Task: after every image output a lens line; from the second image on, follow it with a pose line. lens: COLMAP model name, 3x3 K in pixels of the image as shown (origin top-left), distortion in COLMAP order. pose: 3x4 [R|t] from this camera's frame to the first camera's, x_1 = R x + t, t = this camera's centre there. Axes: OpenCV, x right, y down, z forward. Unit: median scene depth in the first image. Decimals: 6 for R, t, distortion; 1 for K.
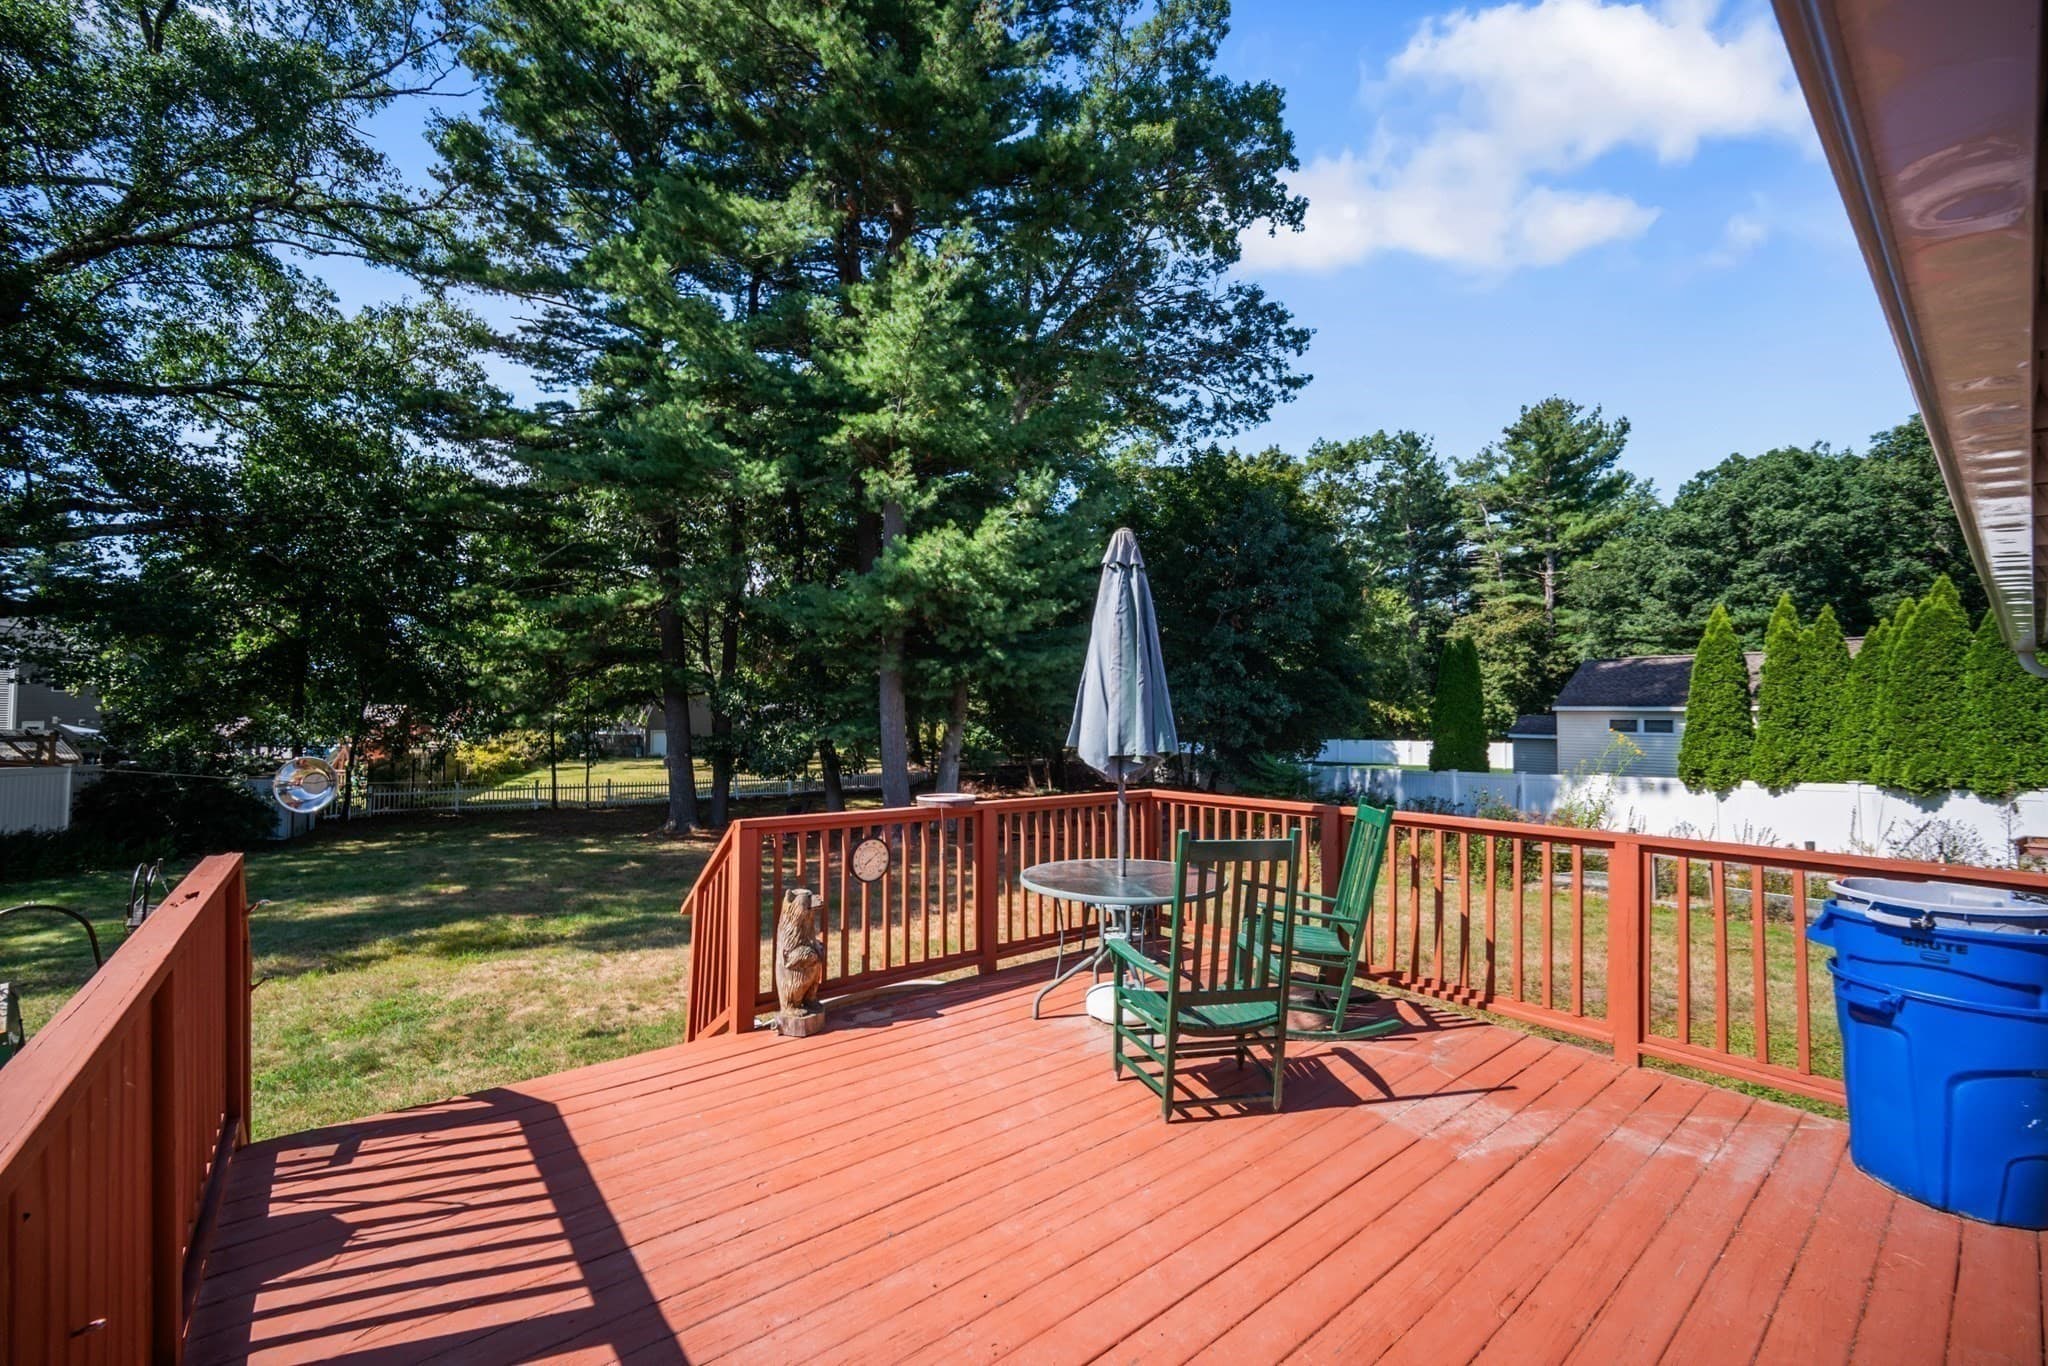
lens RADIAL K [[821.8, 0, 991.4], [0, 821.8, 721.4], [0, 0, 1]] dist [0.001212, -0.000291]
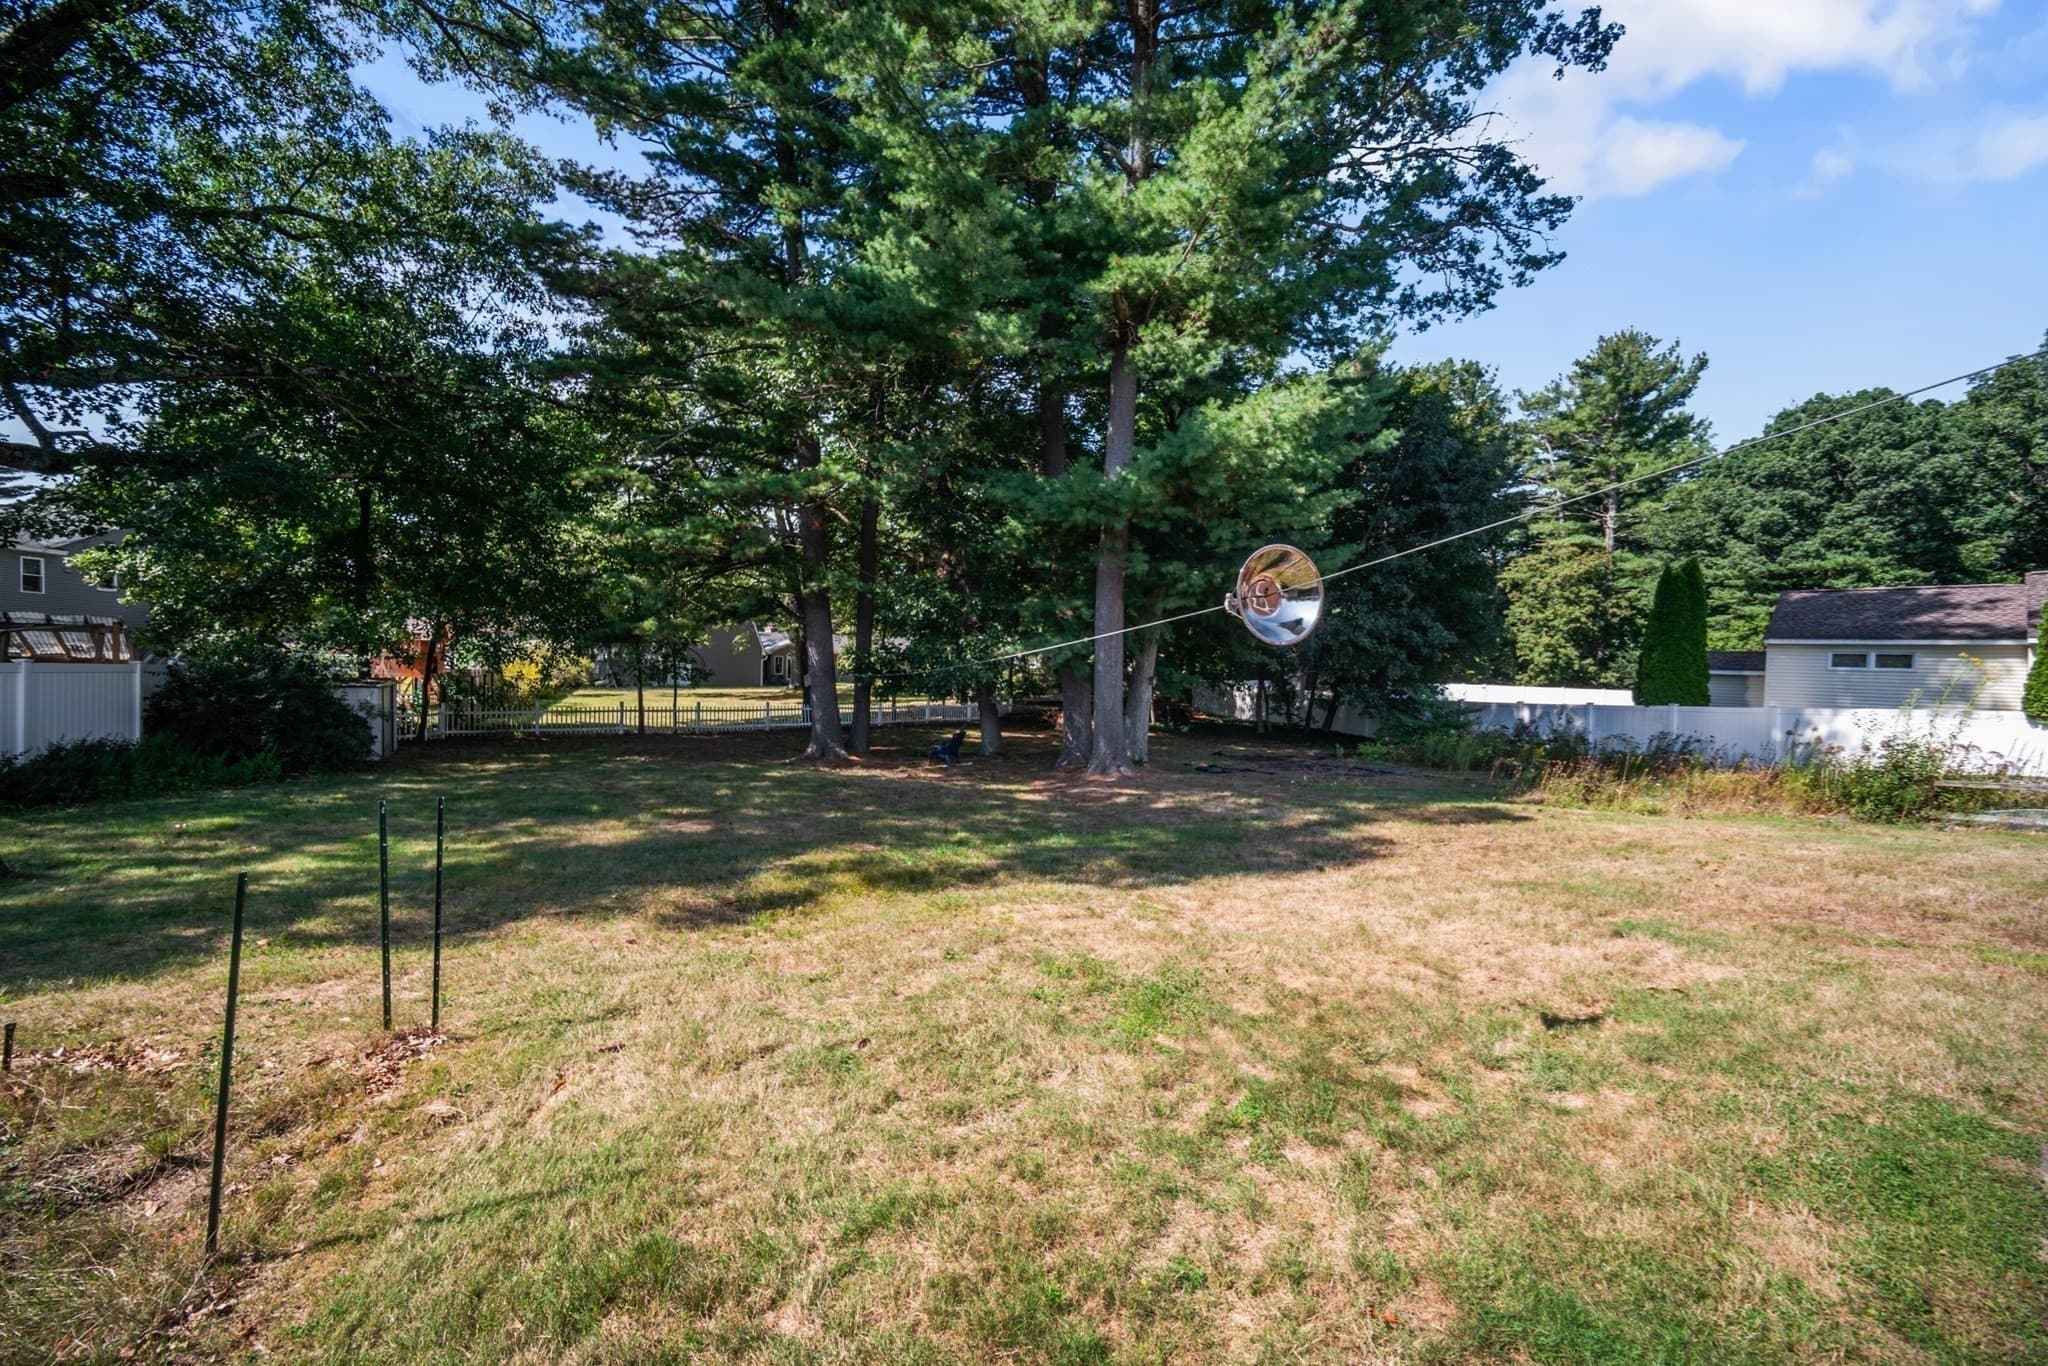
lens RADIAL K [[831.9, 0, 1015.4], [0, 831.9, 729.5], [0, 0, 1]] dist [-0.001202, -0.000064]
pose [[0.998716, 0.016328, 0.047946, -0.214340], [-0.020161, 0.996544, 0.080584, 0.025359], [-0.046464, -0.081448, 0.995594, 0.091927]]
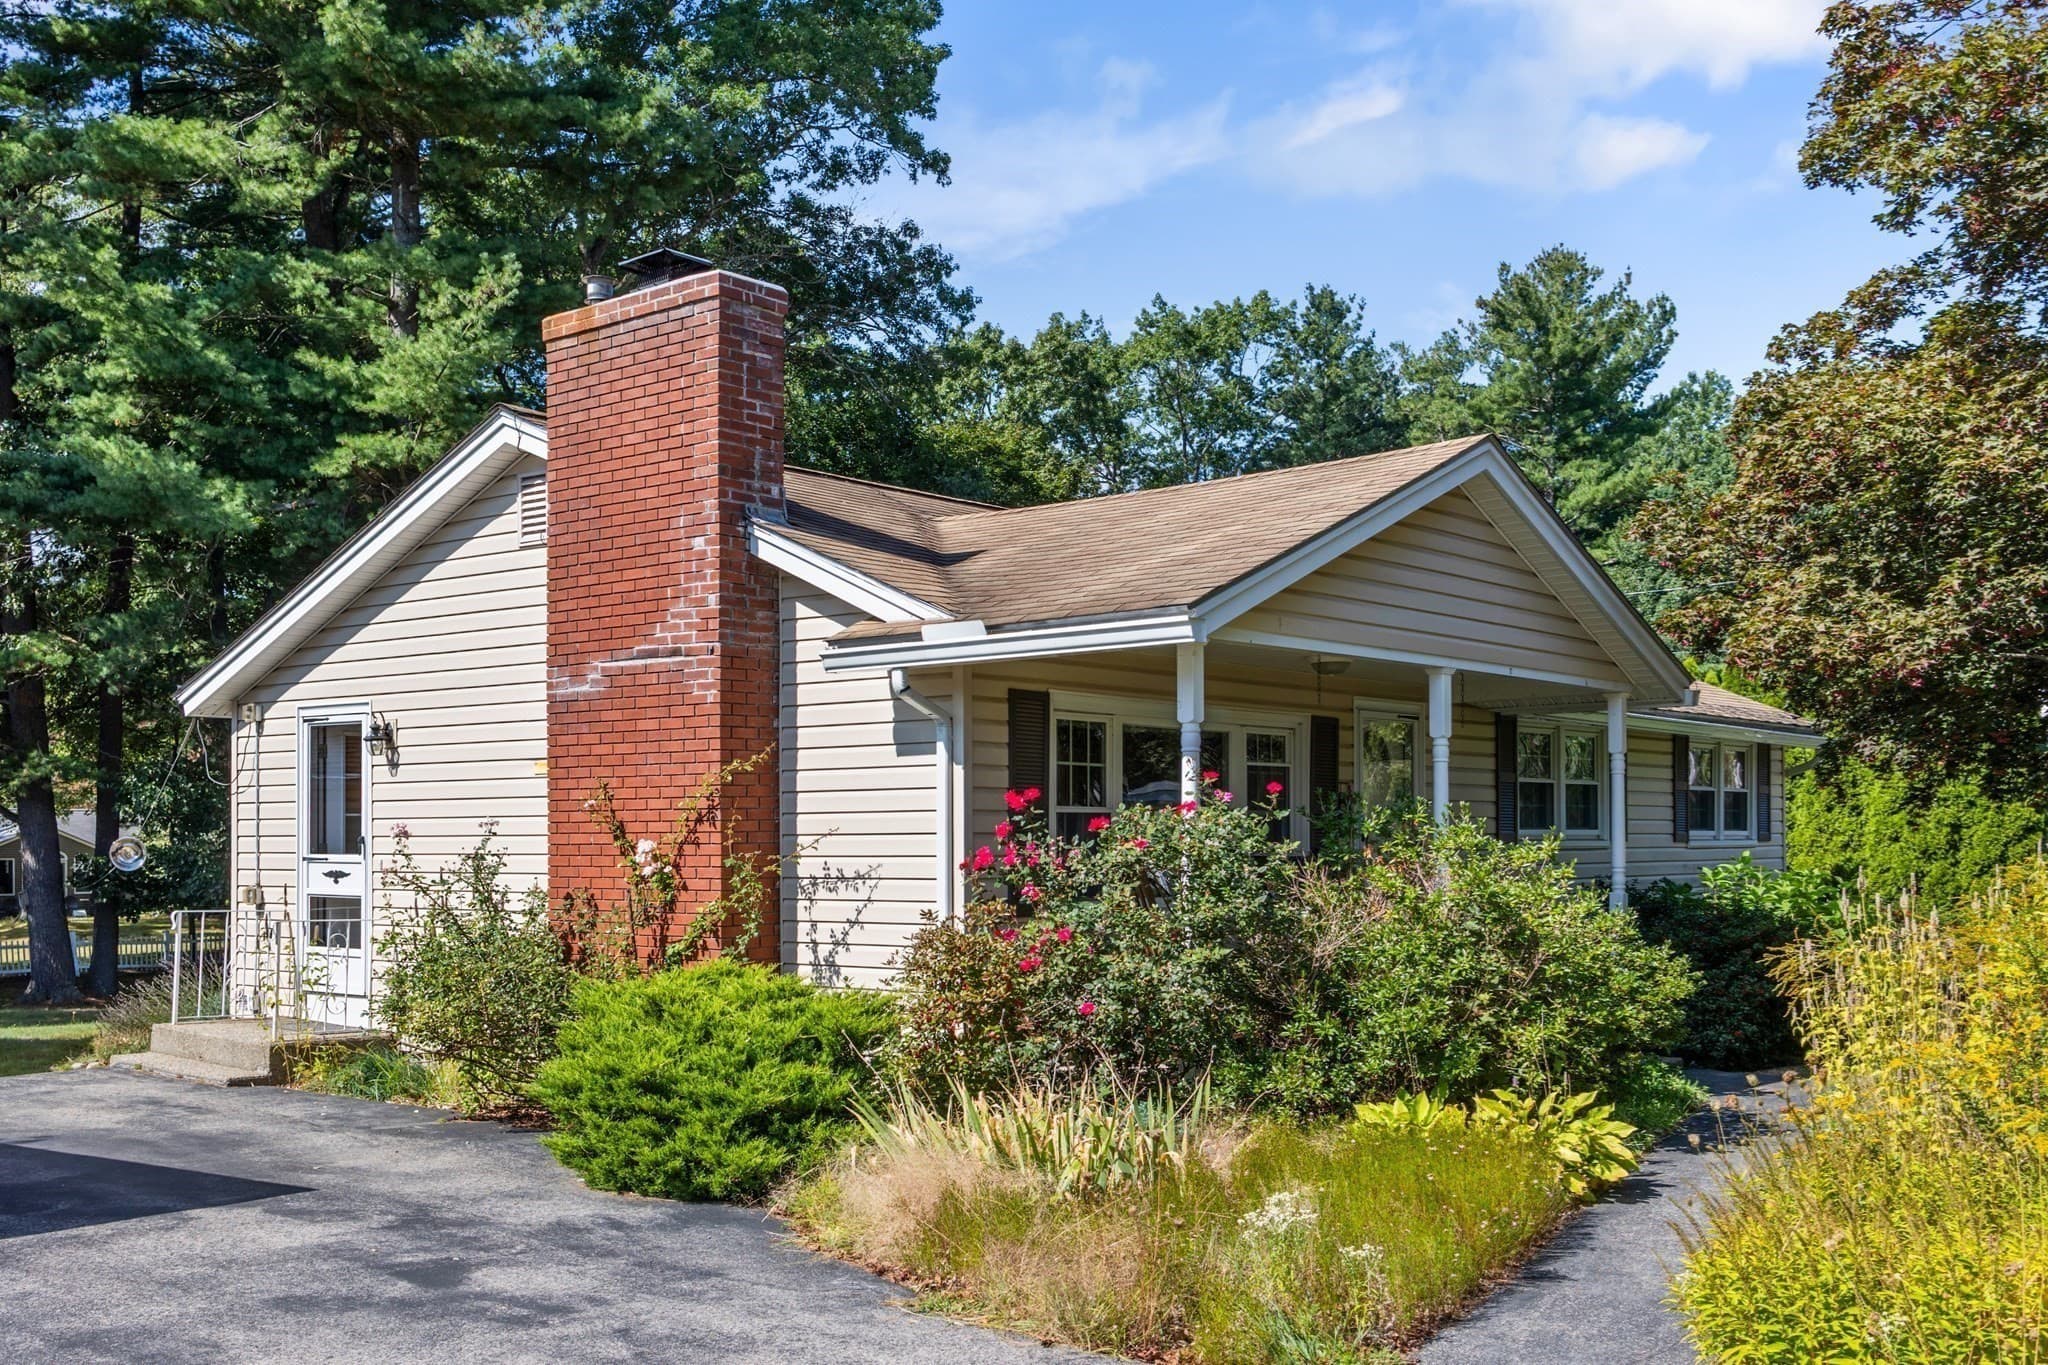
lens RADIAL K [[1952.0, 0, 876.9], [0, 1952.0, 841.1], [0, 0, 1]] dist [0.008616, -0.020481]
pose [[0.983382, -0.006652, 0.181426, -0.014580], [0.007344, 0.999968, -0.003144, 0.011938], [-0.181399, 0.004424, 0.983400, -0.620113]]
